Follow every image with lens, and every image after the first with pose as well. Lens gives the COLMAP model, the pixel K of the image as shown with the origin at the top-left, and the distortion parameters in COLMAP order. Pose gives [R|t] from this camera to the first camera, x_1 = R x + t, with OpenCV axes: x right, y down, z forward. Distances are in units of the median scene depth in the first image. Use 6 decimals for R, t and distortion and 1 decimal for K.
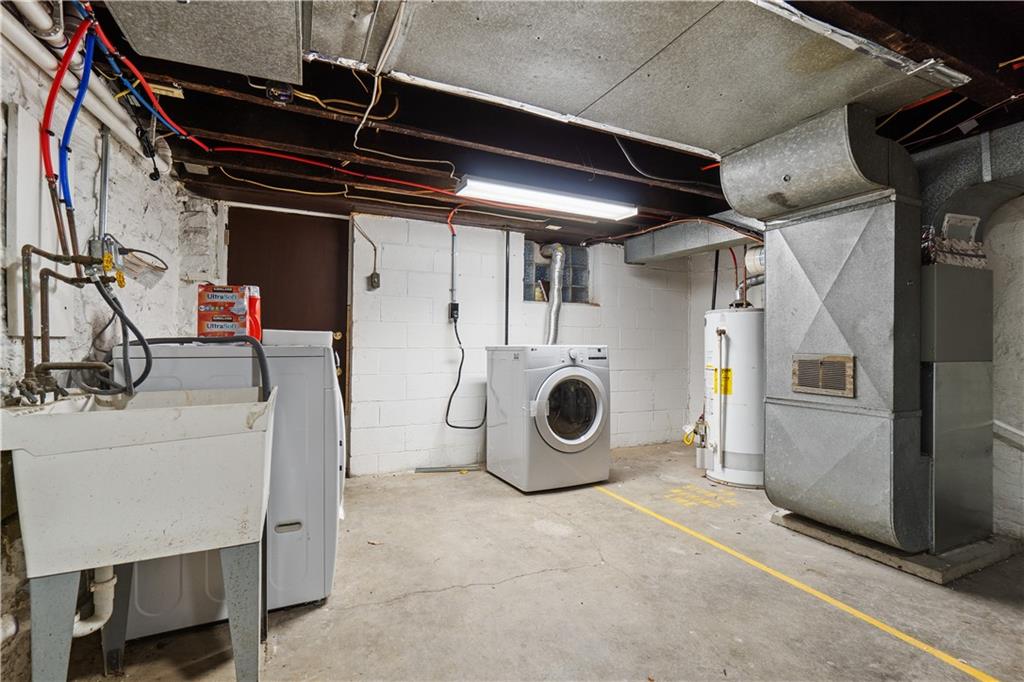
lens RADIAL K [[471.0, 0, 515.8], [0, 471.0, 339.9], [0, 0, 1]] dist [-0.010842, 0.000429]
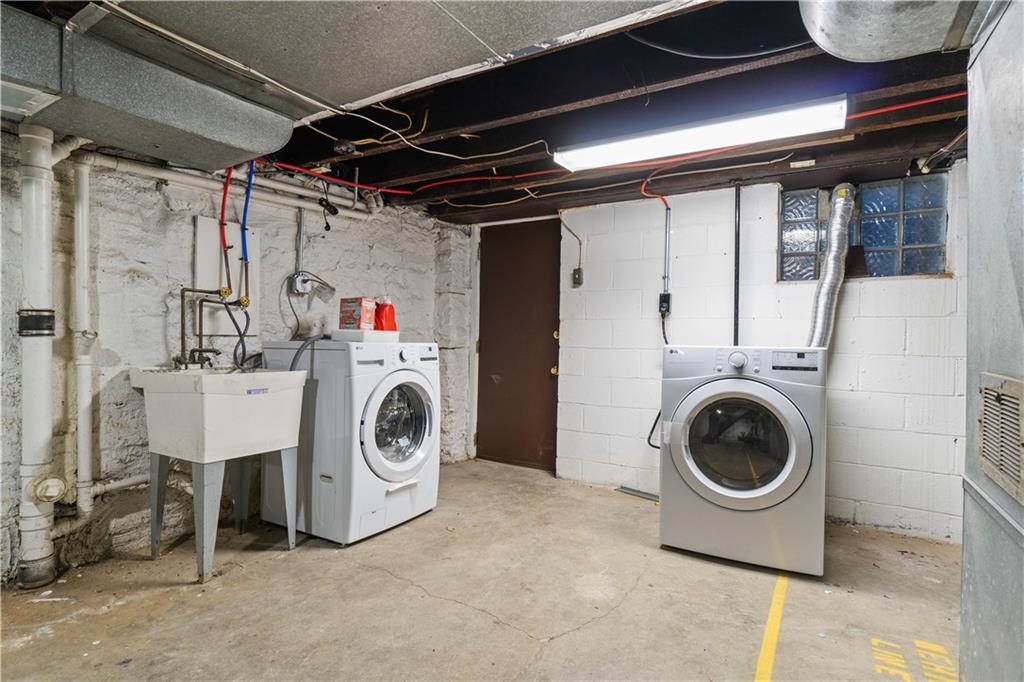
lens RADIAL K [[524.5, 0, 512.6], [0, 524.5, 343.7], [0, 0, 1]] dist [-0.005549, 0.000213]
pose [[0.549199, 0.006190, -0.835669, 0.591212], [-0.003076, 0.999981, 0.005386, 0.004511], [0.835686, -0.000387, 0.549207, 0.357722]]
